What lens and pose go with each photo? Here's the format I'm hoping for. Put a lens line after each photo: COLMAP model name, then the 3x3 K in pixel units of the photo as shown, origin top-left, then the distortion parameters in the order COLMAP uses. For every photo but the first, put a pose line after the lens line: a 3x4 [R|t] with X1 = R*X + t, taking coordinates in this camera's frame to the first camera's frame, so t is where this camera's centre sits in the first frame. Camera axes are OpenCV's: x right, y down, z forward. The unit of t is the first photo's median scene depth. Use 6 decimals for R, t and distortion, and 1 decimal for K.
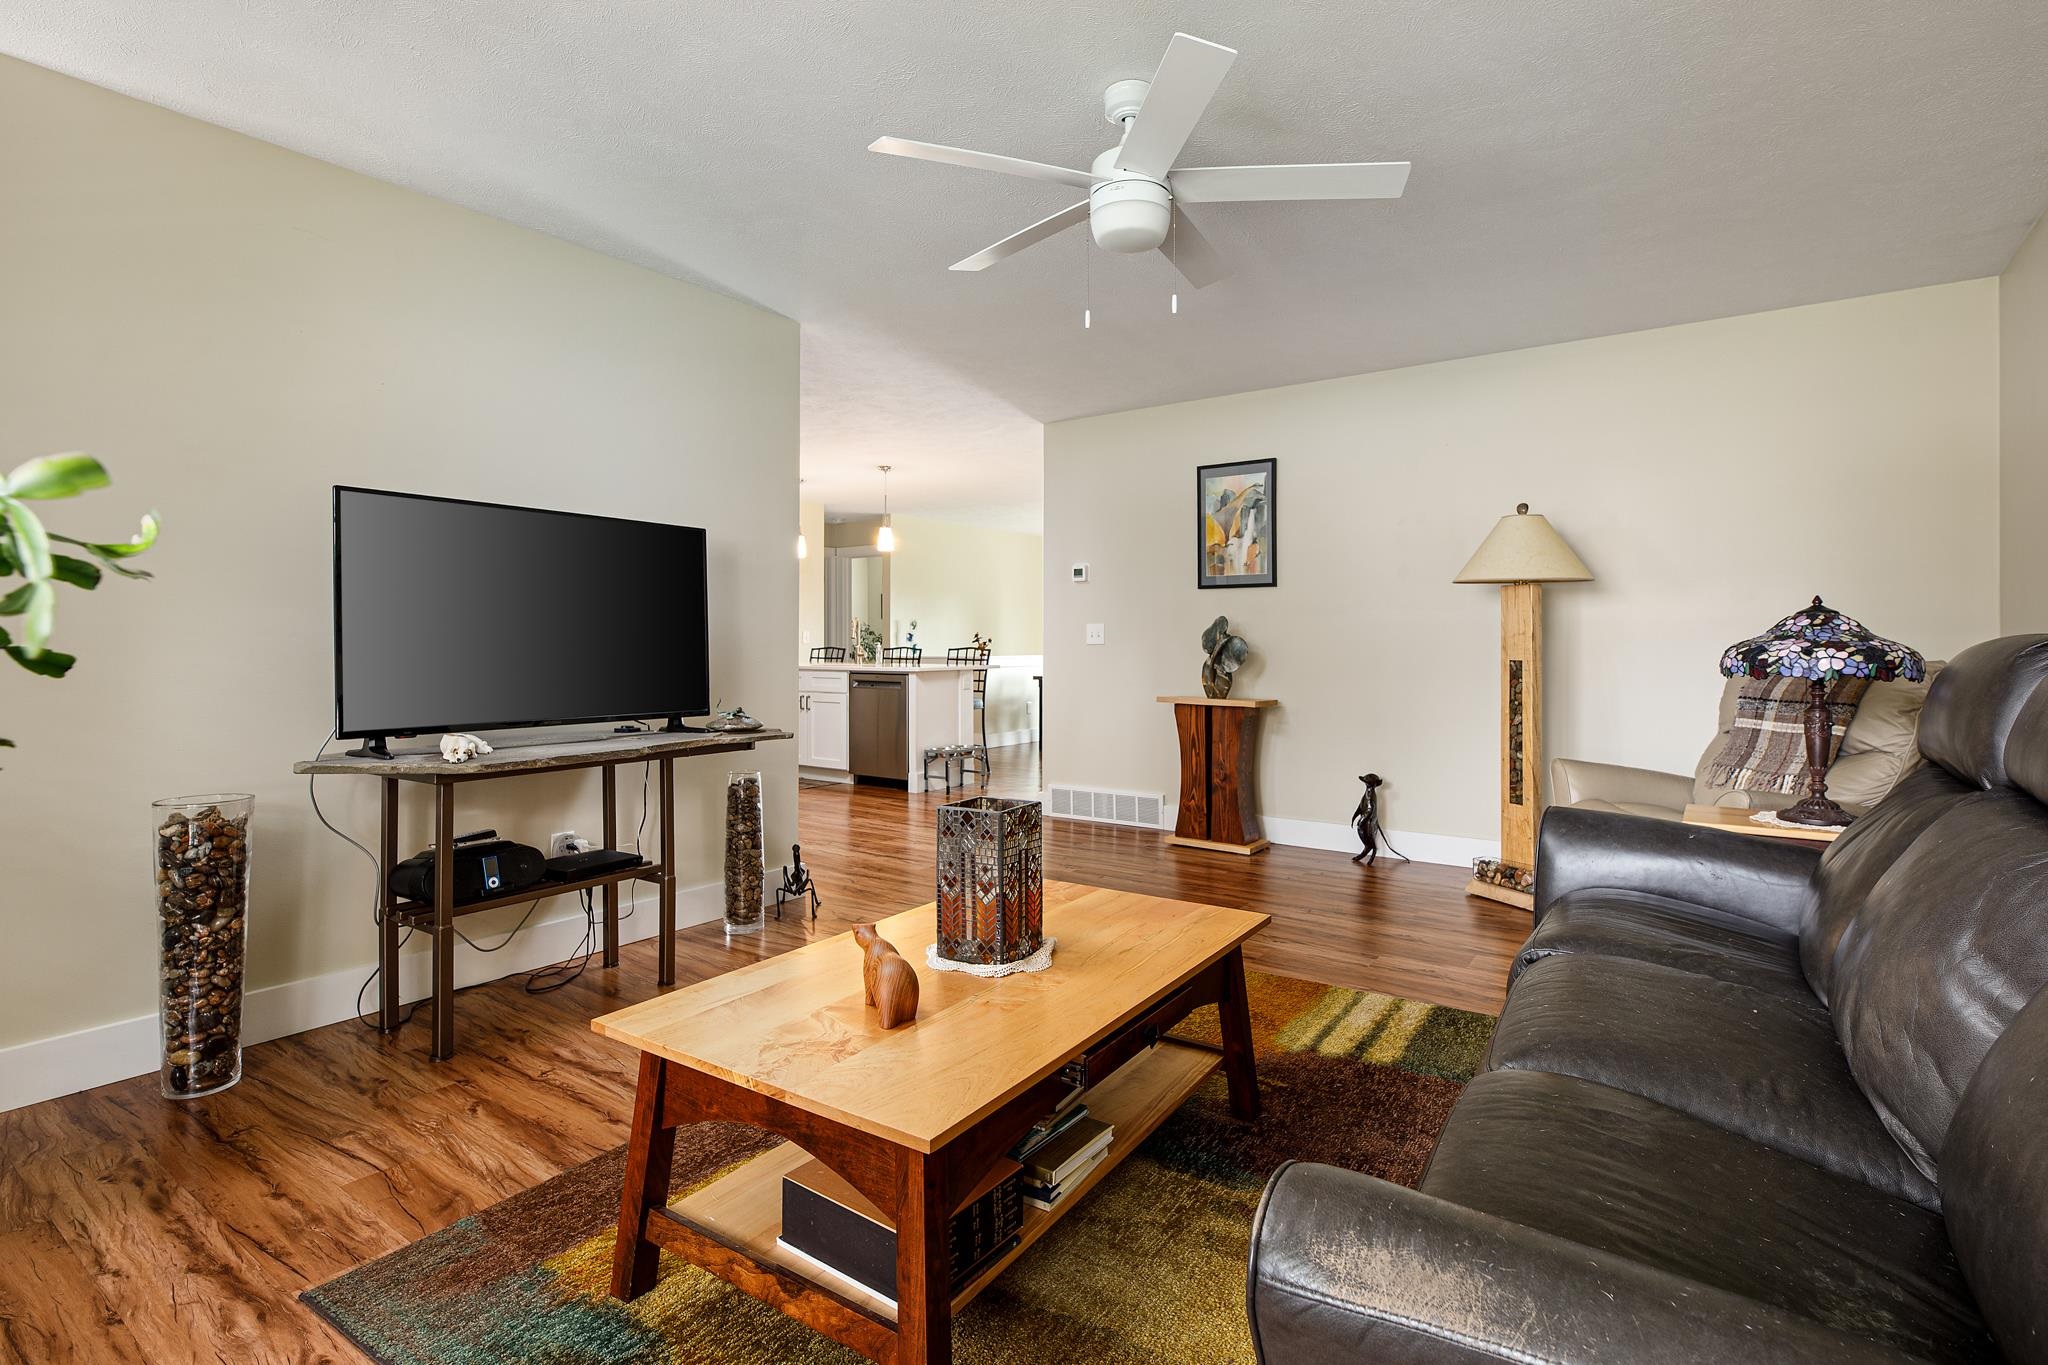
lens RADIAL K [[990.5, 0, 1024.8], [0, 990.5, 670.7], [0, 0, 1]] dist [0.004805, -0.000460]
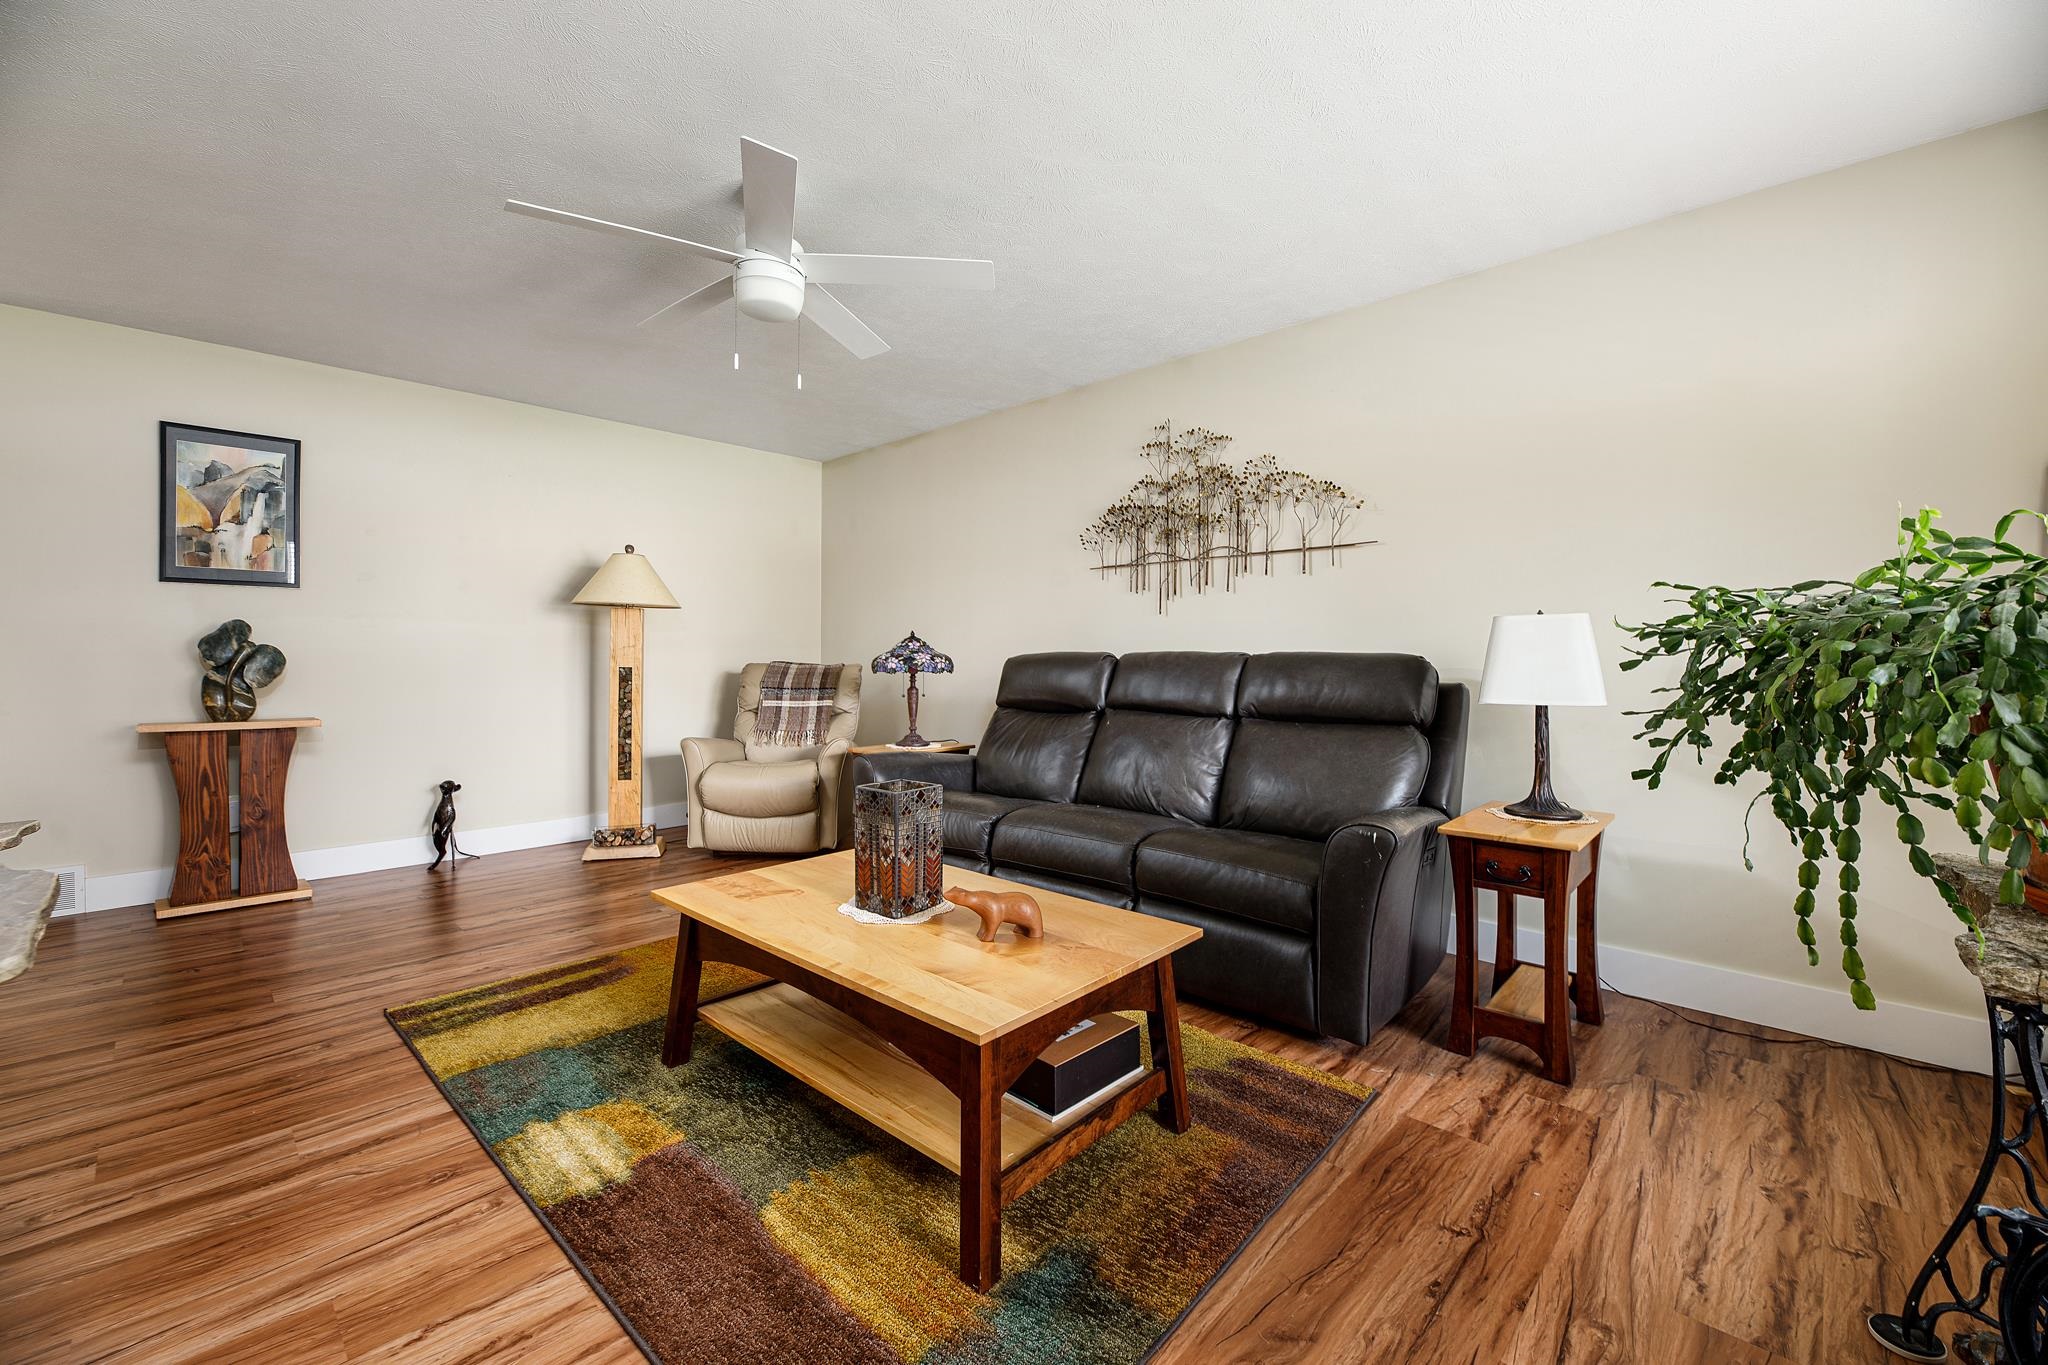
lens RADIAL K [[857.0, 0, 1028.1], [0, 857.0, 666.1], [0, 0, 1]] dist [0.003709, 0.001002]
pose [[0.150309, -0.015656, 0.988515, -0.401499], [0.022462, 0.999671, 0.012417, -0.010669], [-0.988384, 0.020337, 0.150611, 0.250583]]
